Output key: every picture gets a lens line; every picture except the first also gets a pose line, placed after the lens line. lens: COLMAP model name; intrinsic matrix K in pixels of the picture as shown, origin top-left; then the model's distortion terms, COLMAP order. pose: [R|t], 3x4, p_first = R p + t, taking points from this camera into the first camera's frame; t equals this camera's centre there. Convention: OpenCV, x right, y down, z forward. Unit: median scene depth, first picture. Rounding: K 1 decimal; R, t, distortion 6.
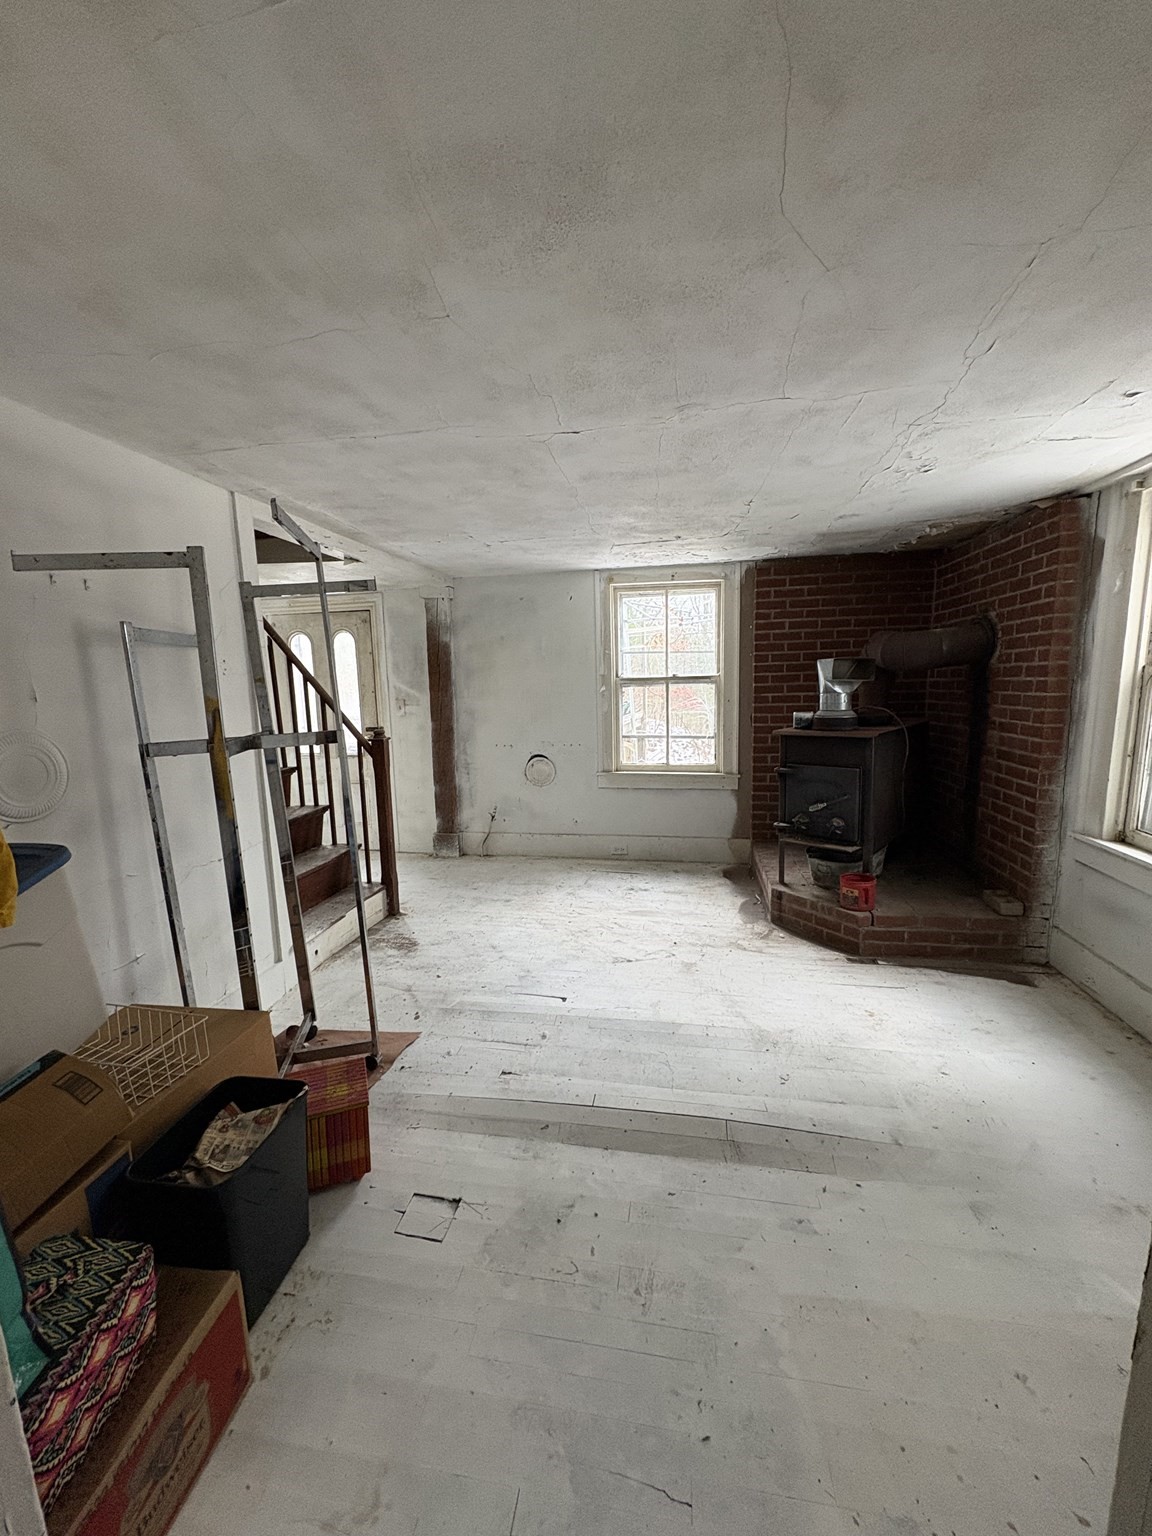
lens RADIAL K [[609.4, 0, 576.0], [0, 609.4, 768.0], [0, 0, 1]] dist [-0.000925, 0.000623]
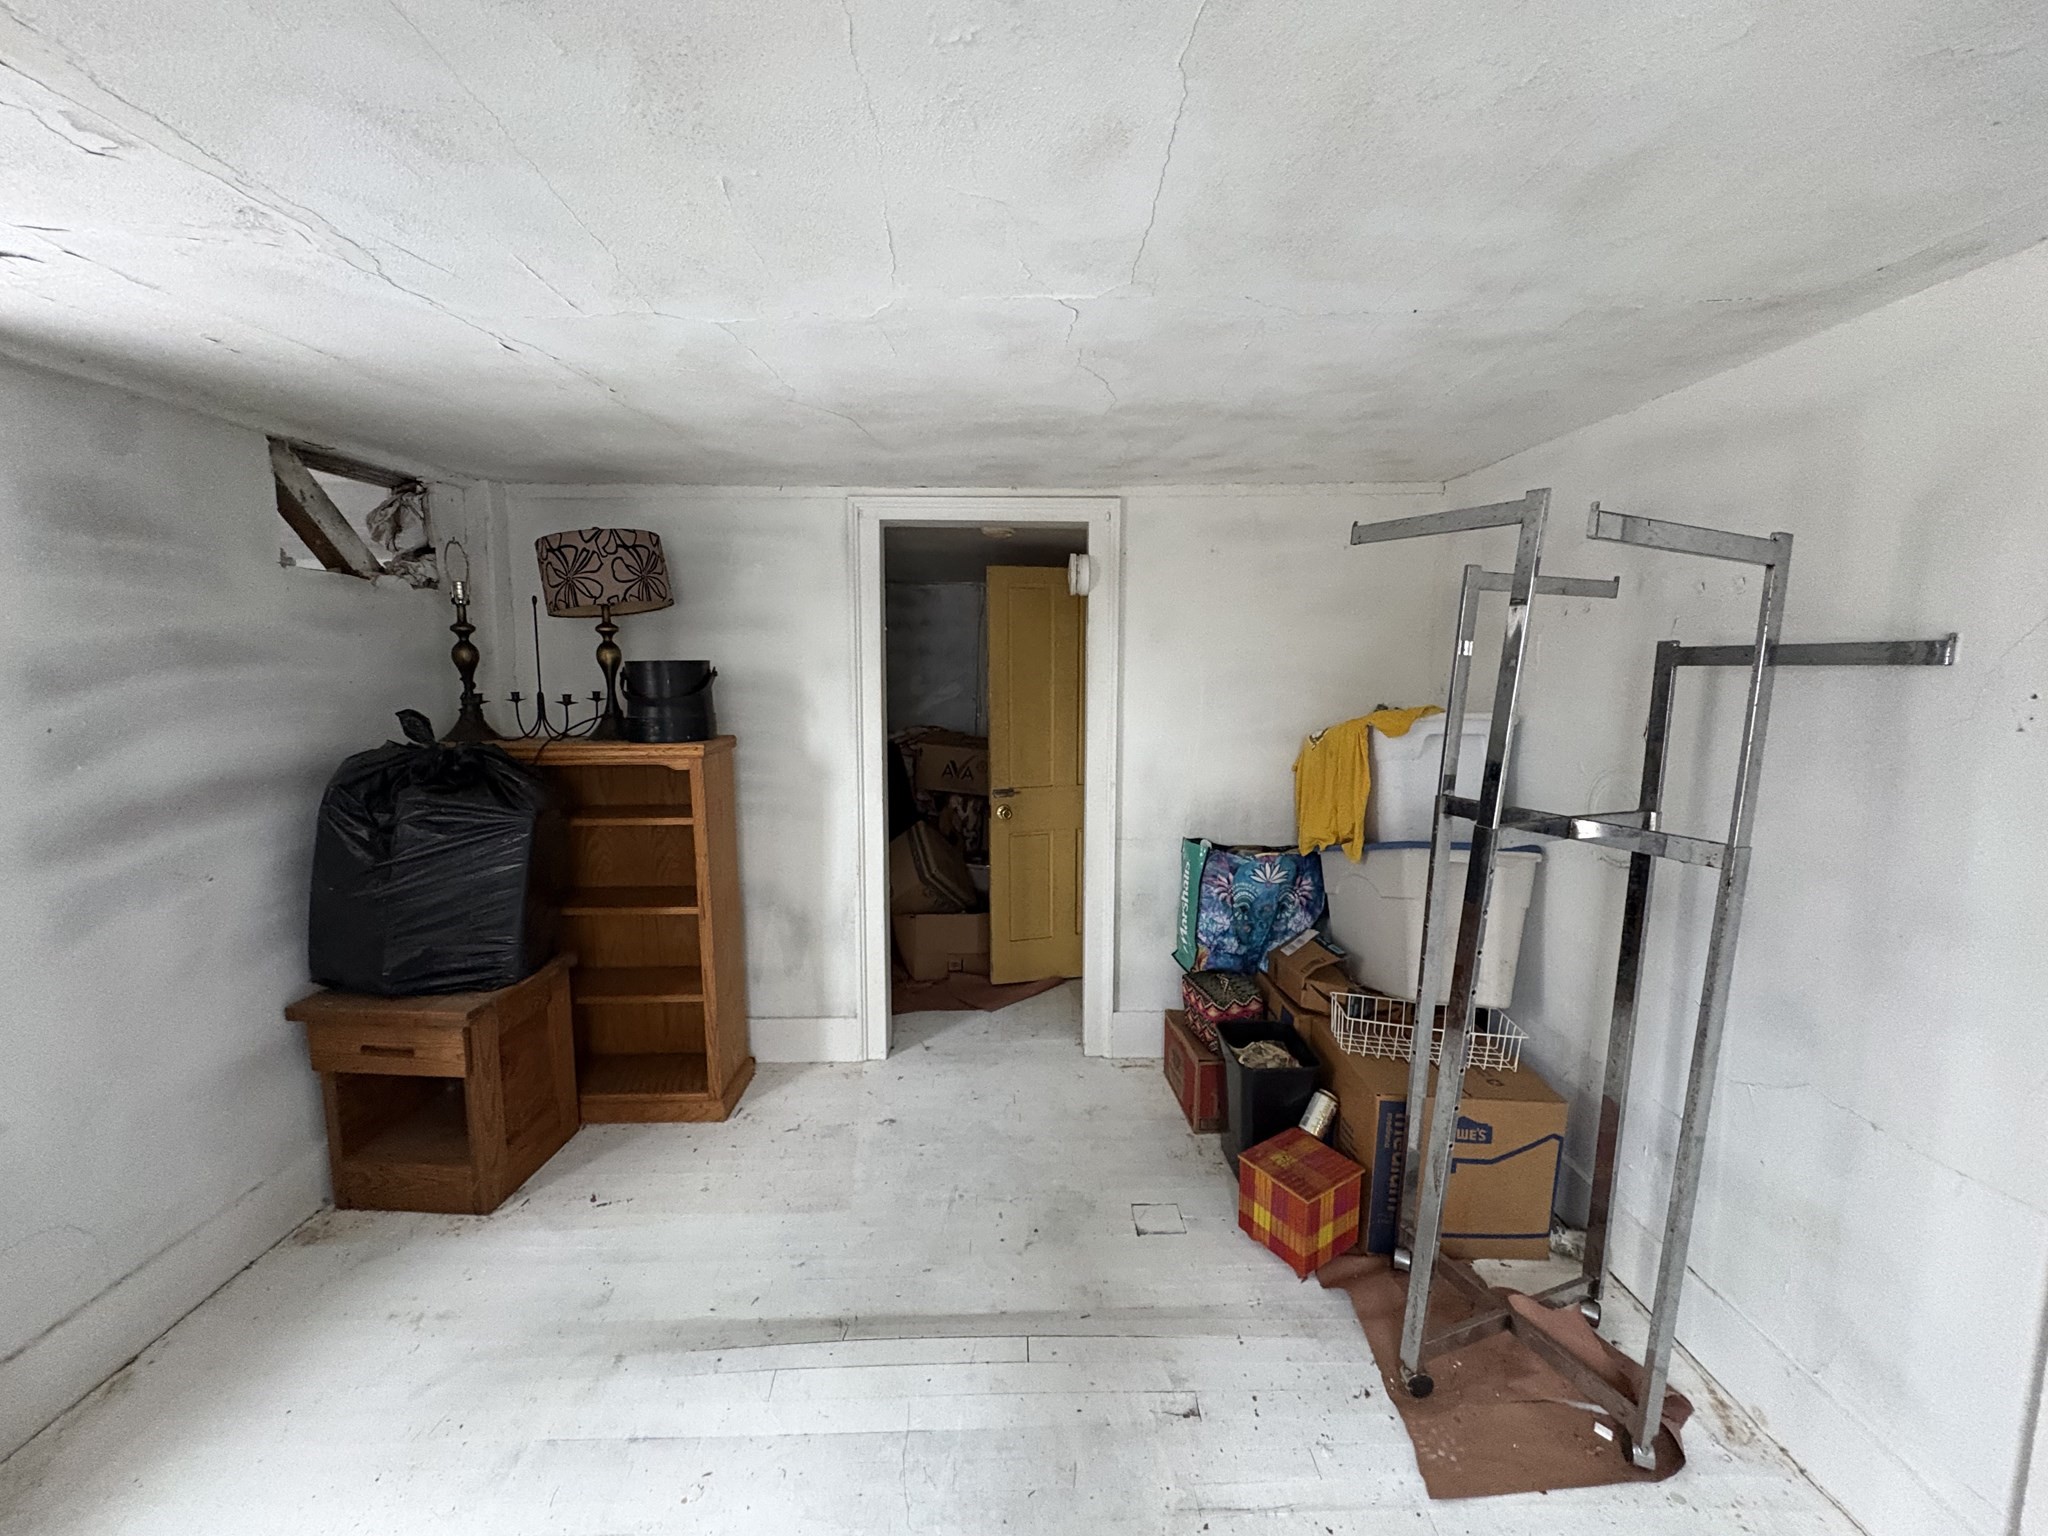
lens RADIAL K [[812.5, 0, 1024.0], [0, 812.5, 768.0], [0, 0, 1]] dist [-0.000925, 0.000623]
pose [[-0.981858, 0.047286, -0.183627, 0.155479], [-0.004163, 0.962798, 0.270192, -0.300919], [0.189572, 0.266054, -0.945134, 1.544099]]
